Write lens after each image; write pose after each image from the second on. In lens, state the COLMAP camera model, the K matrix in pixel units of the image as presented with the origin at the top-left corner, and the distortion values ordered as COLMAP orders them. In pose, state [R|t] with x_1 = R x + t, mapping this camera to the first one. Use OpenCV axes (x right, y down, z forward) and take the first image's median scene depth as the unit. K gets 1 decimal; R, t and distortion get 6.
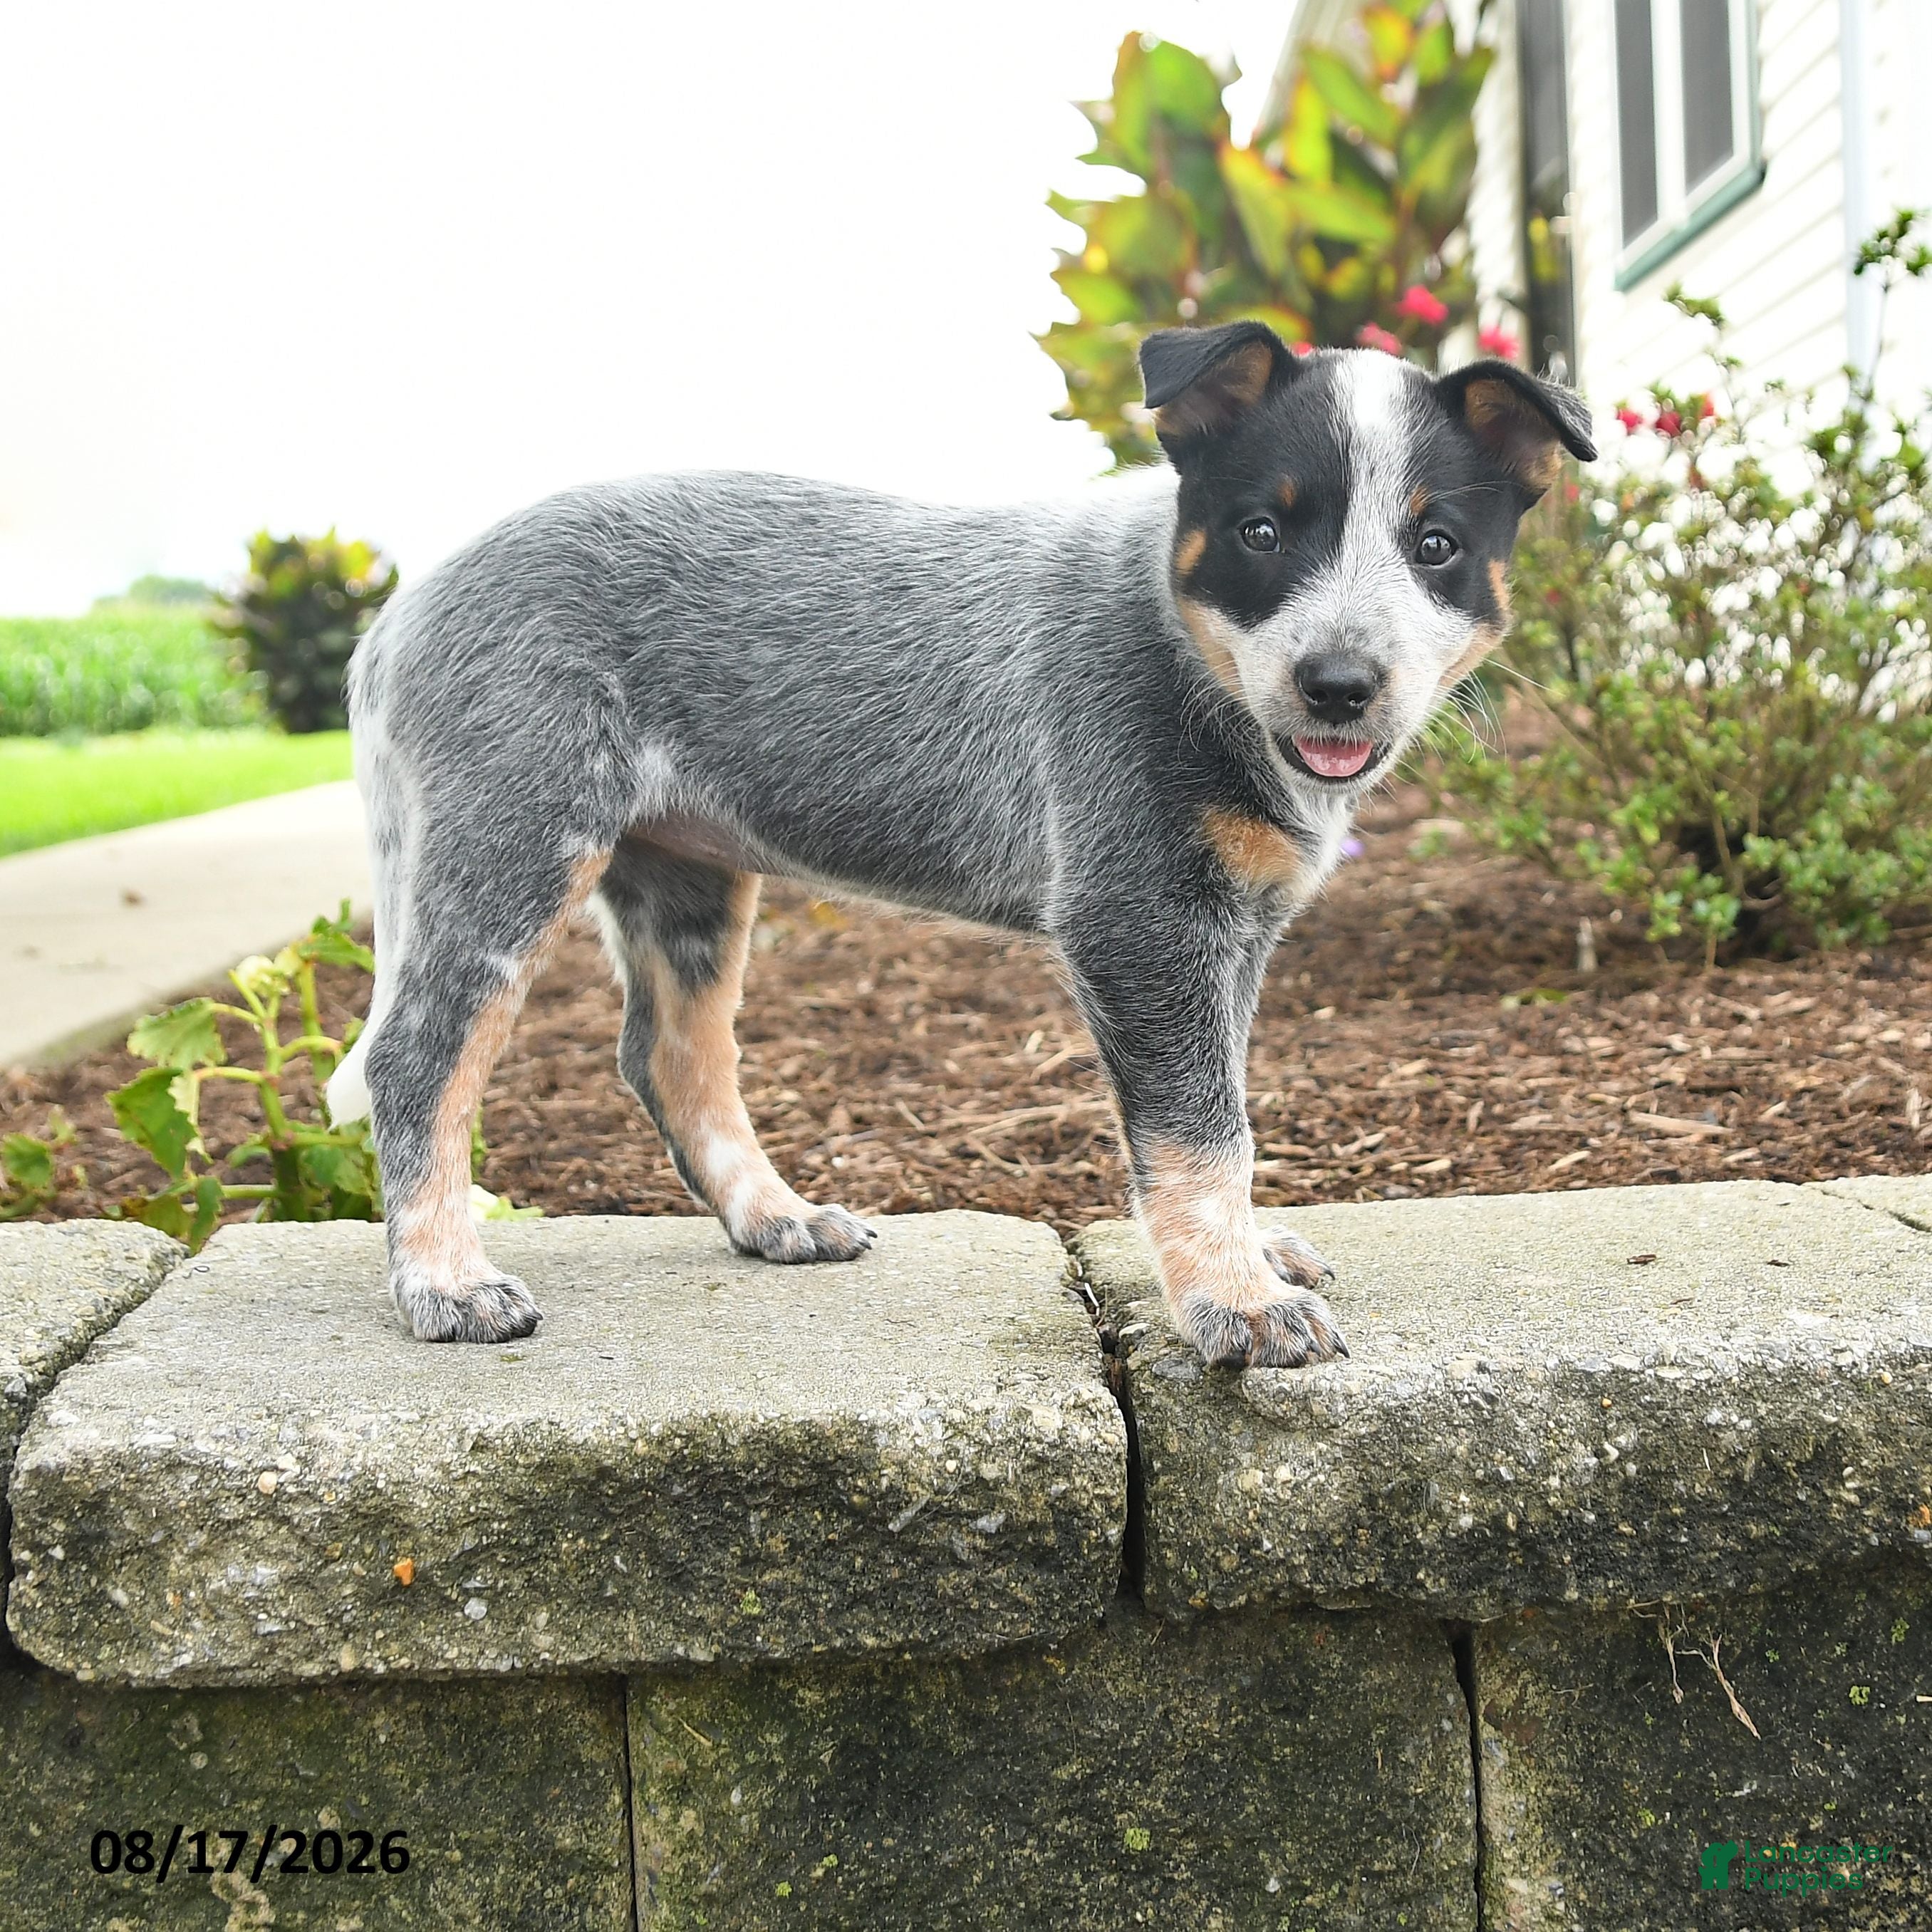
lens RADIAL K [[2961.6, 0, 1242.2], [0, 2961.6, 967.6], [0, 0, 1]] dist [-0.136166, 0.119410]
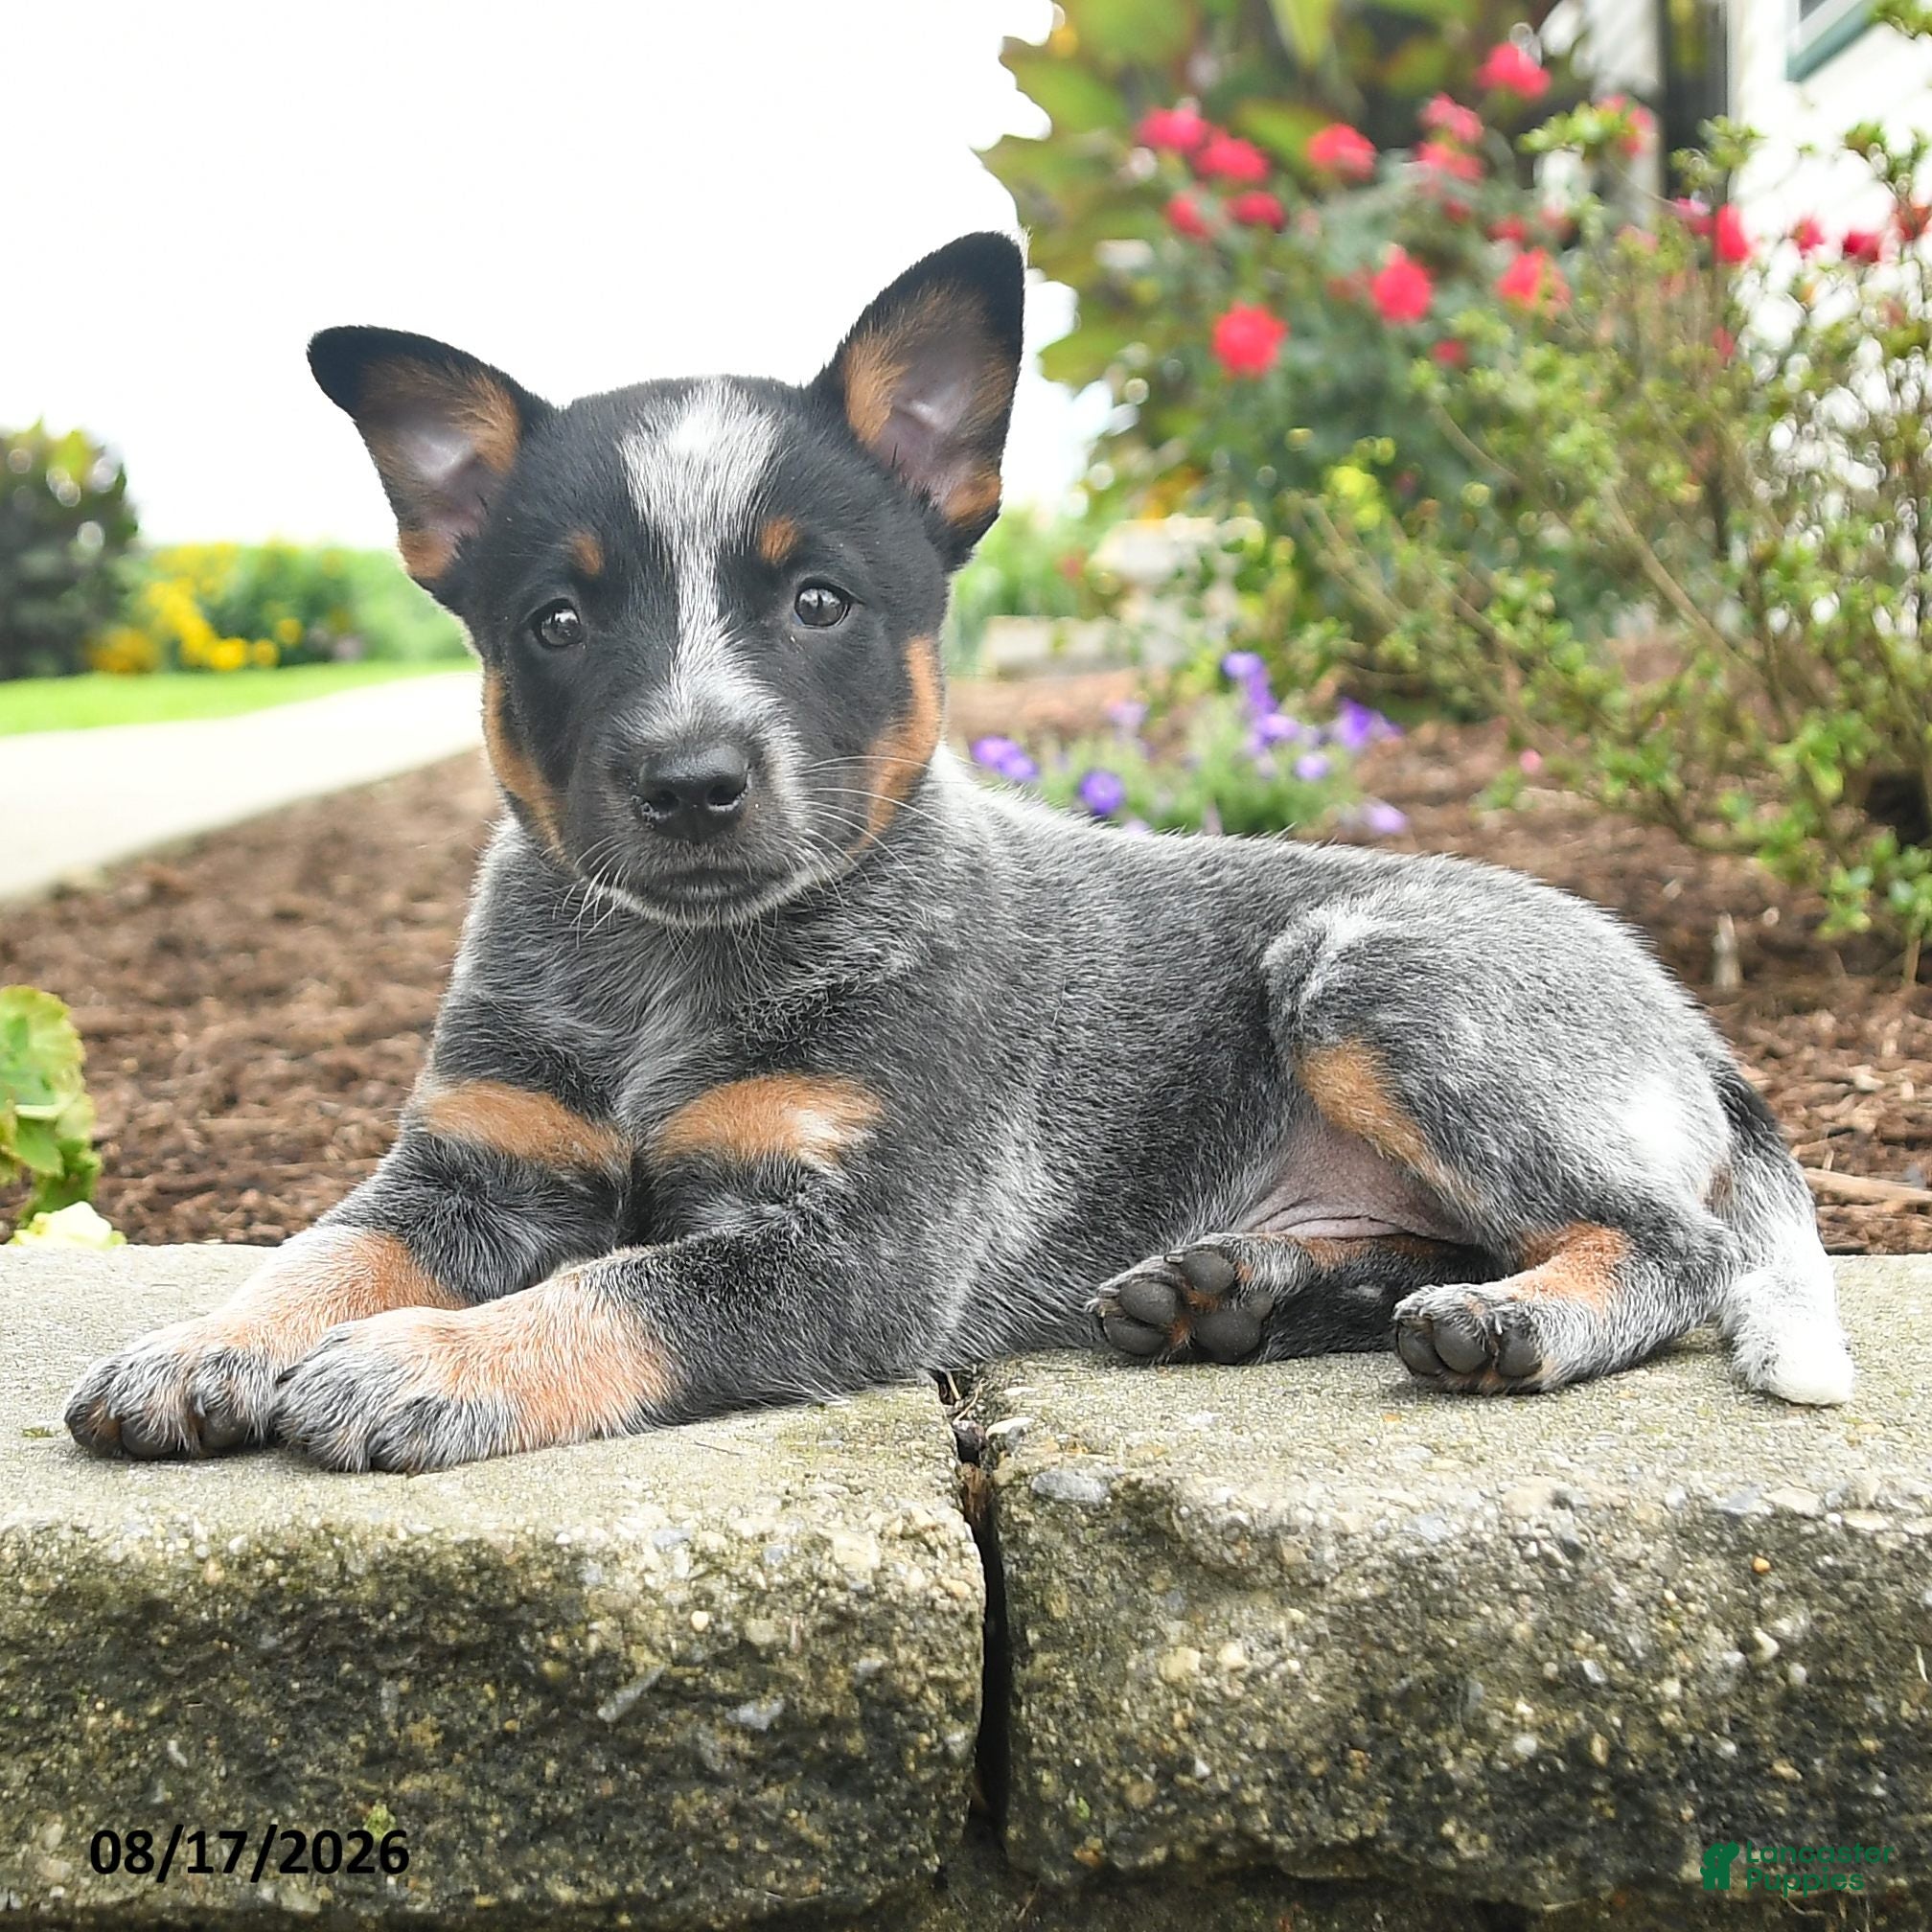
lens RADIAL K [[3965.4, 0, 784.5], [0, 3965.4, 1221.5], [0, 0, 1]] dist [-0.136716, 0.119248]
pose [[0.993007, 0.031425, -0.113798, 0.011781], [-0.025865, 0.998414, 0.050005, 0.039730], [0.115189, -0.046712, 0.992245, 0.162000]]
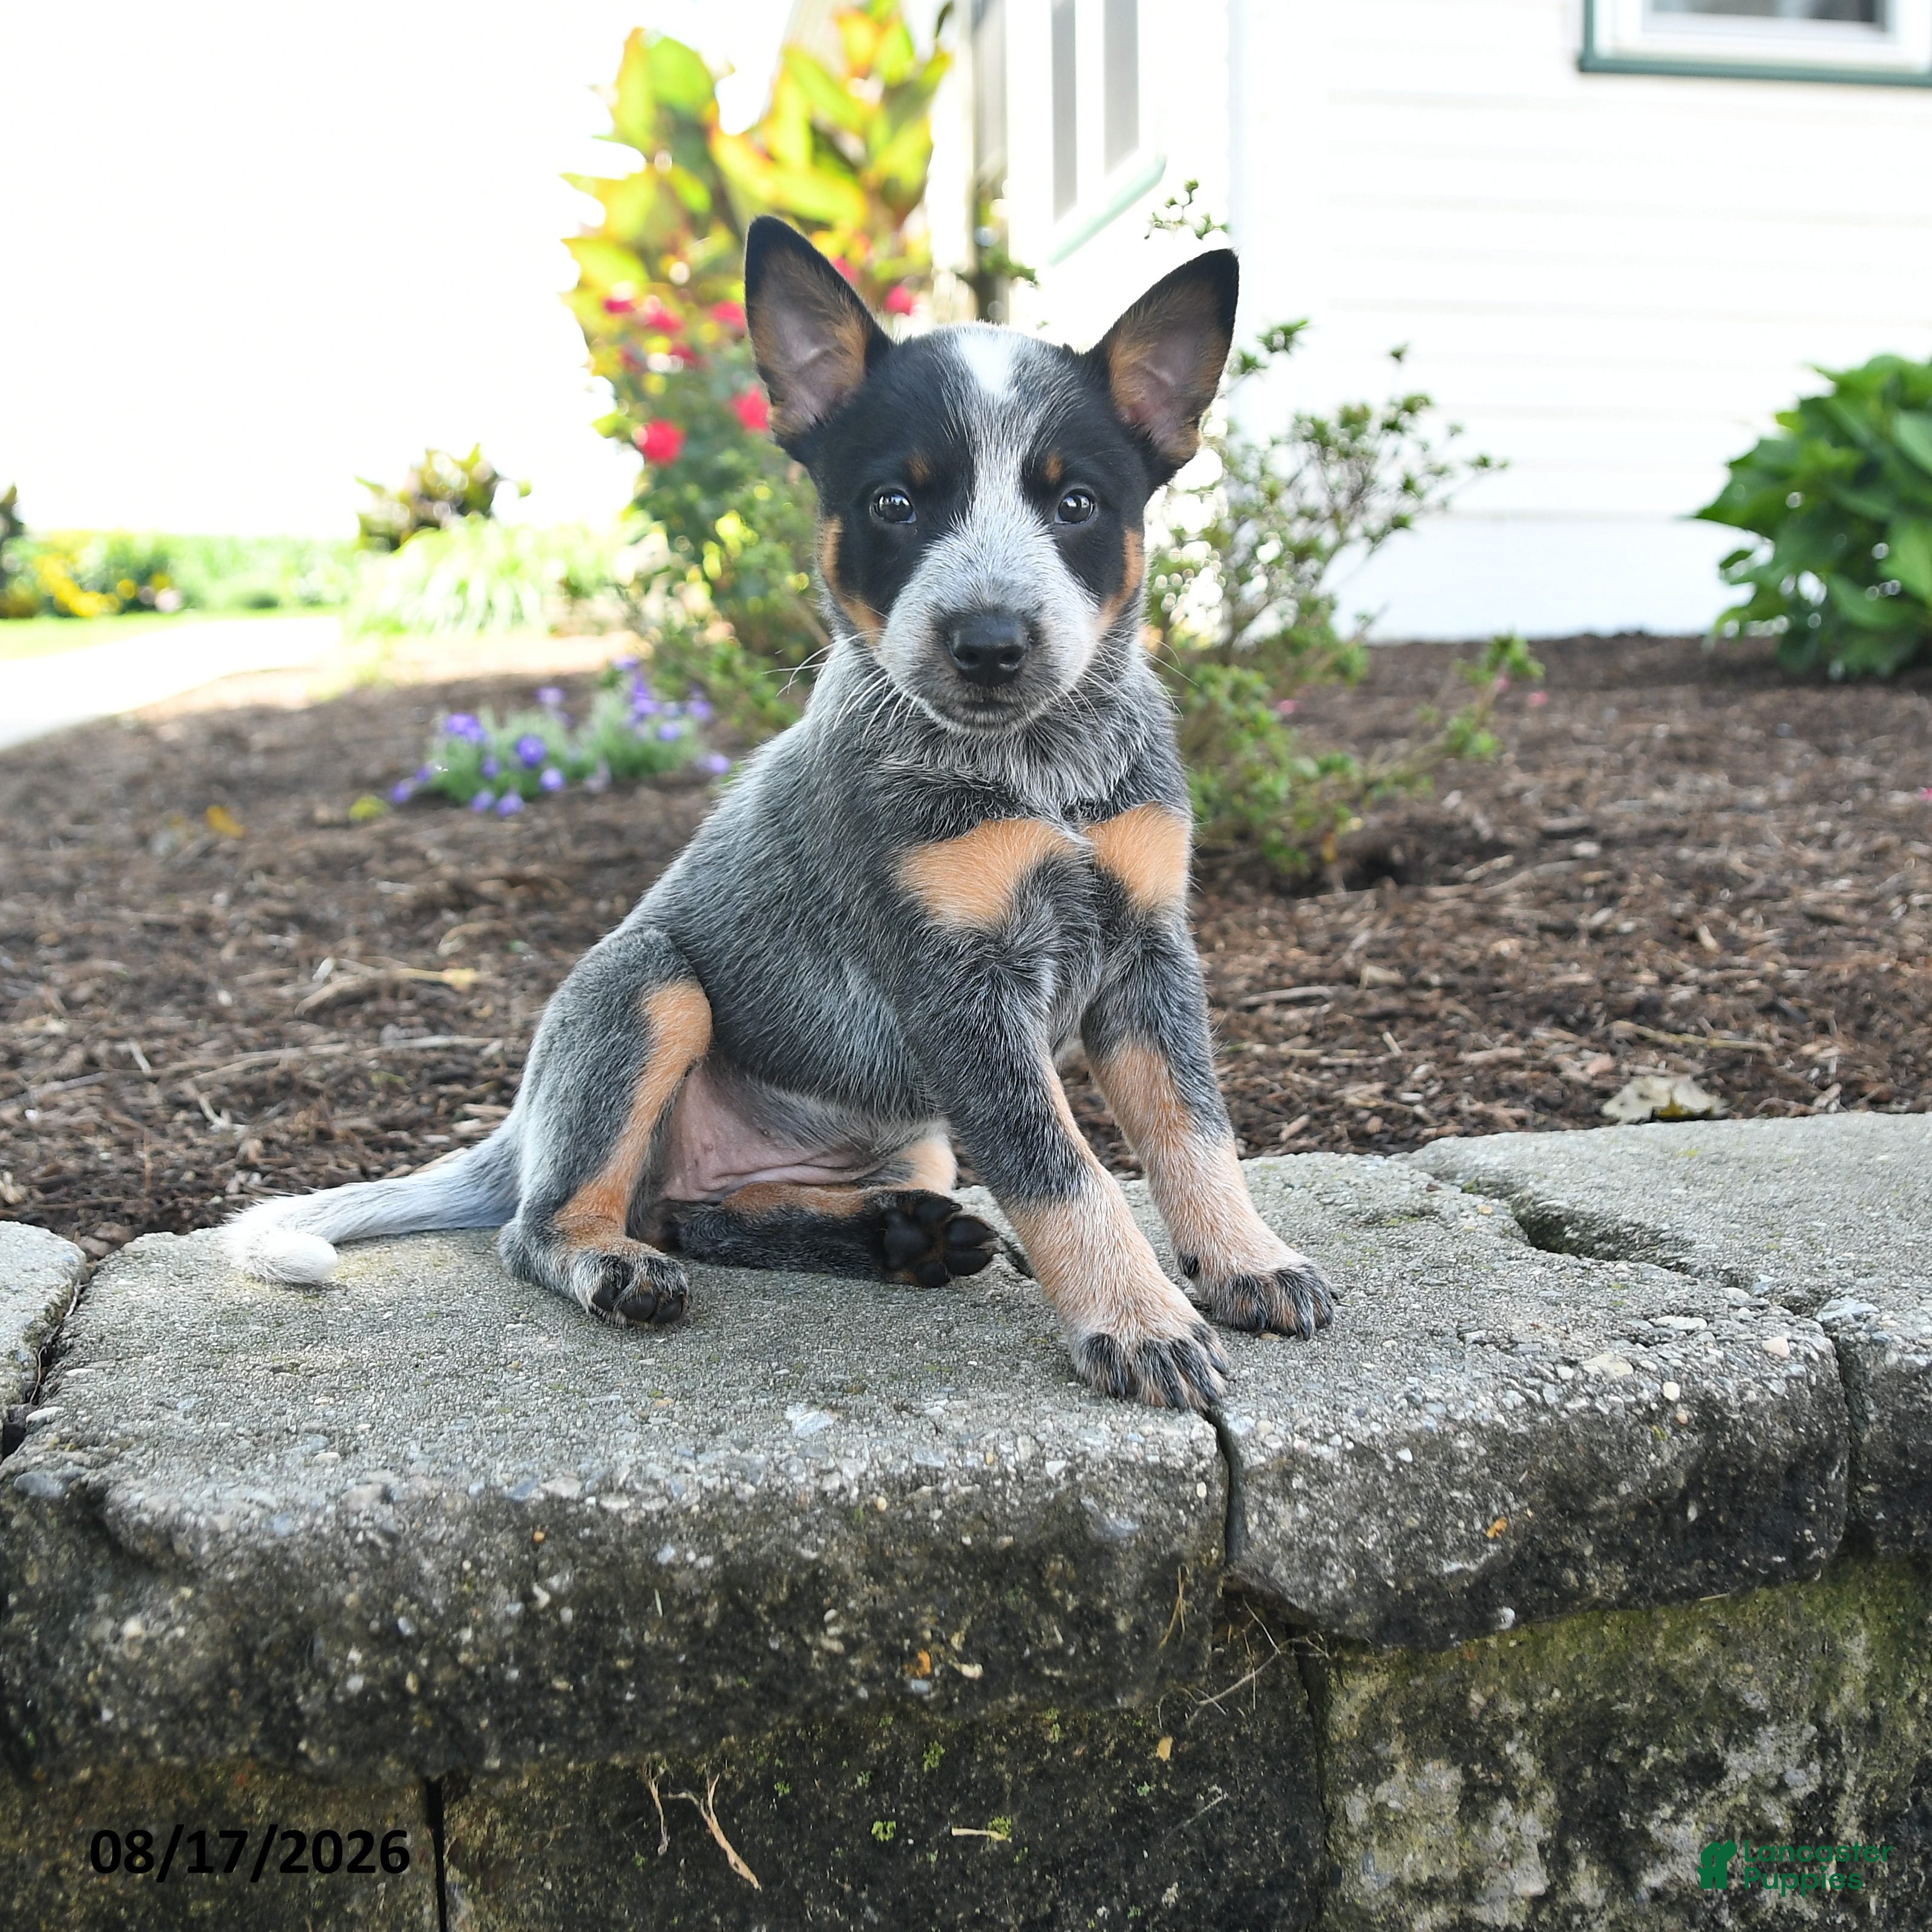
lens RADIAL K [[2484.5, 0, 970.1], [0, 2484.5, 917.4], [0, 0, 1]] dist [-0.140994, 0.115201]
pose [[0.996531, 0.014325, 0.081976, 0.186135], [-0.016989, 0.999347, 0.031888, -0.053991], [-0.081466, -0.033170, 0.996124, 0.295005]]
